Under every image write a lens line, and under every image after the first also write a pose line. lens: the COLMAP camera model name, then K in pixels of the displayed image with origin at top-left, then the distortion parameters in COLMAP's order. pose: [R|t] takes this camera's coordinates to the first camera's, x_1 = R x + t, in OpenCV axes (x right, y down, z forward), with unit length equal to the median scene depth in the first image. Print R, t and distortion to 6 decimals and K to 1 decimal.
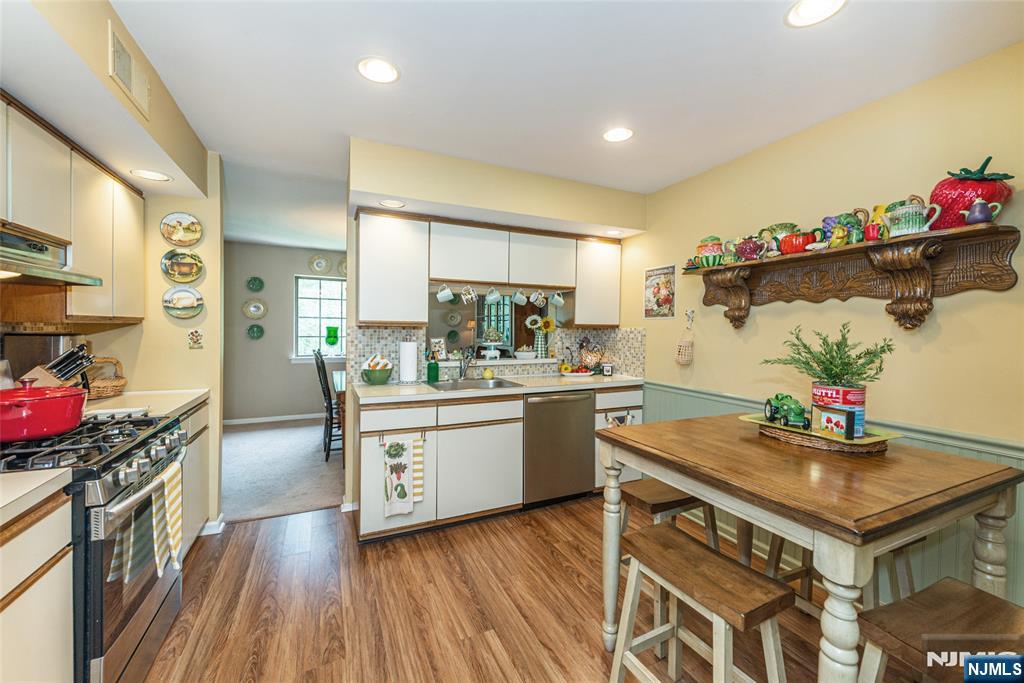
lens RADIAL K [[400.9, 0, 511.5], [0, 400.9, 338.3], [0, 0, 1]] dist [0.014109, -0.005405]
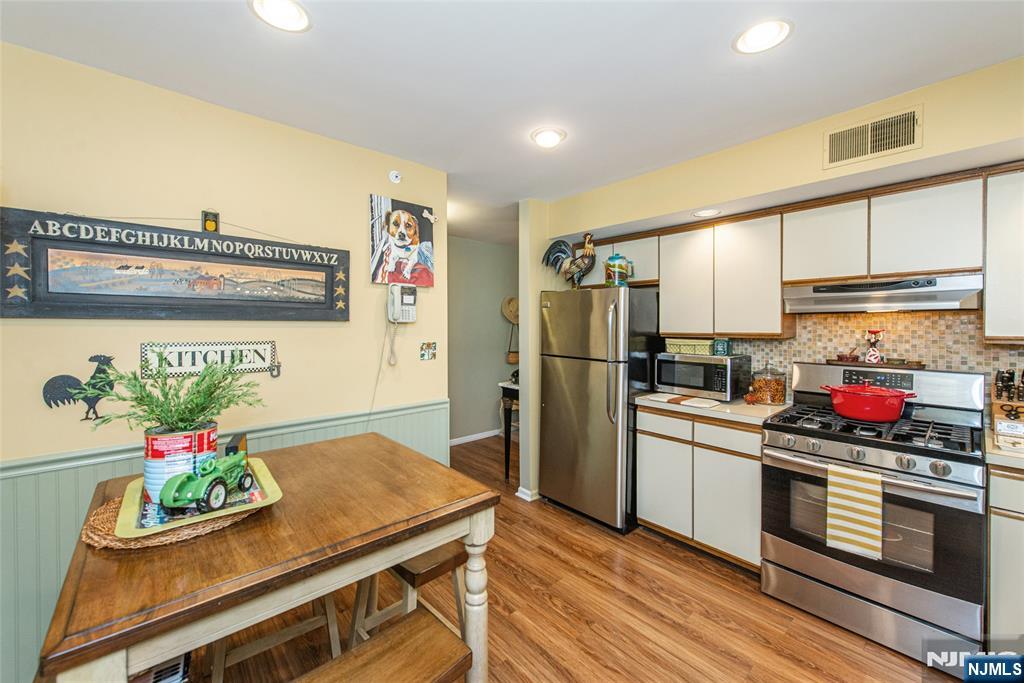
lens RADIAL K [[400.9, 0, 511.5], [0, 400.9, 338.3], [0, 0, 1]] dist [0.014109, -0.005405]
pose [[-0.956520, -0.002115, -0.291659, 0.259426], [-0.019075, 0.998286, 0.055321, -0.058847], [0.291042, 0.058479, -0.954921, 1.099960]]
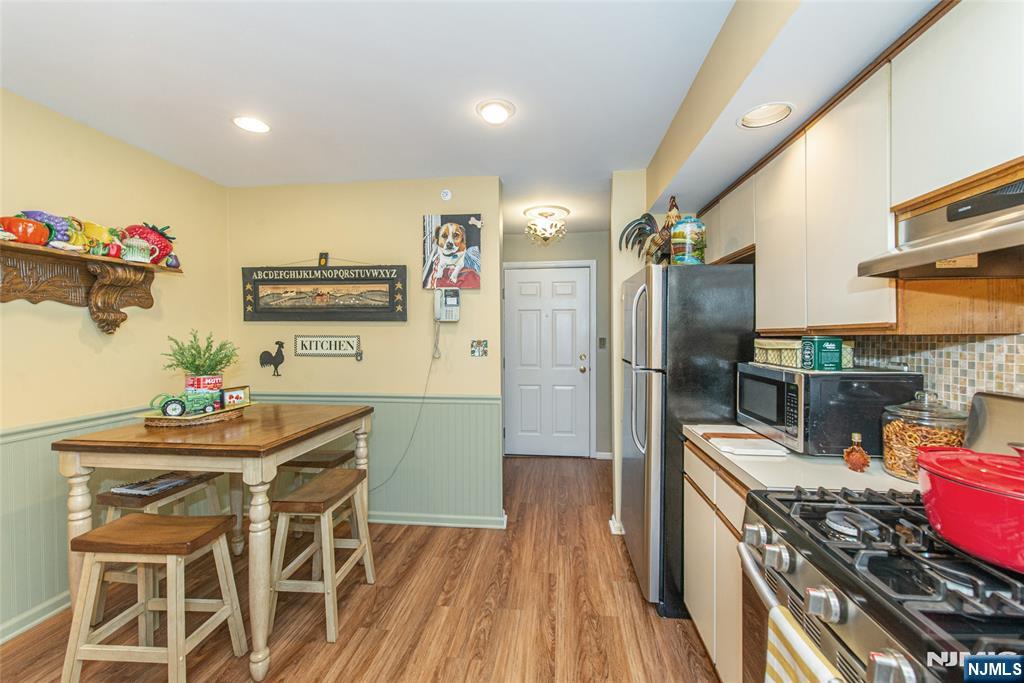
lens RADIAL K [[409.2, 0, 516.7], [0, 409.2, 347.6], [0, 0, 1]] dist [0.001094, 0.000007]
pose [[-0.858012, -0.025832, 0.512979, -0.486482], [0.004816, 0.998286, 0.058325, -0.032718], [-0.513607, 0.052514, -0.856417, 0.969016]]
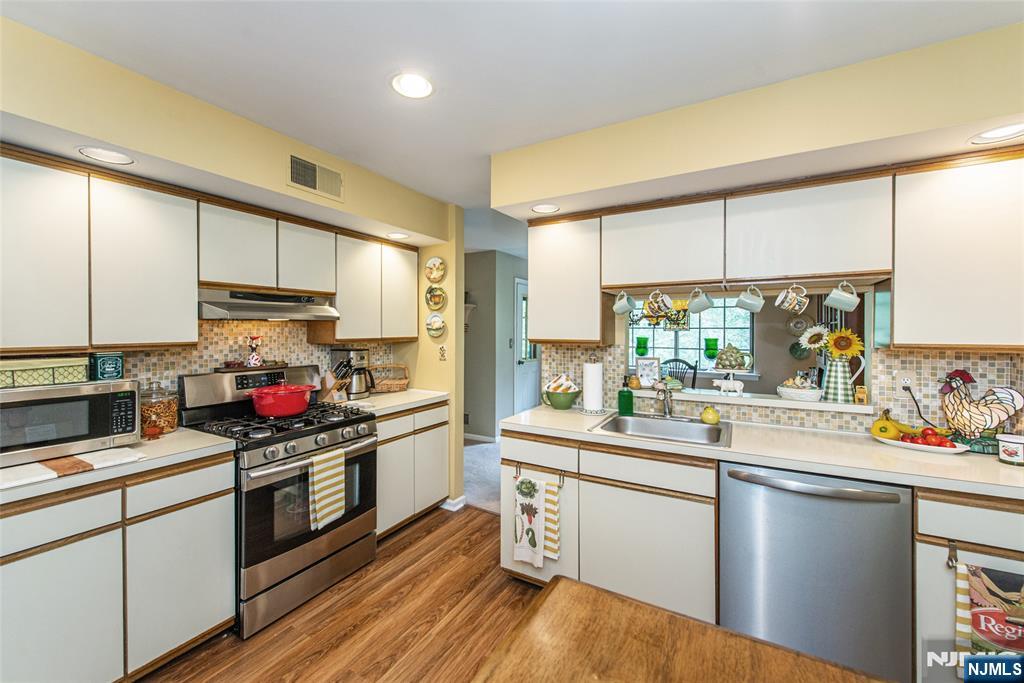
lens RADIAL K [[401.1, 0, 512.7], [0, 401.1, 335.6], [0, 0, 1]] dist [0.012353, -0.005627]
pose [[0.586369, 0.001965, -0.810041, 0.387333], [-0.015408, 0.999843, -0.008728, -0.045864], [0.809897, 0.017599, 0.586308, 0.431611]]
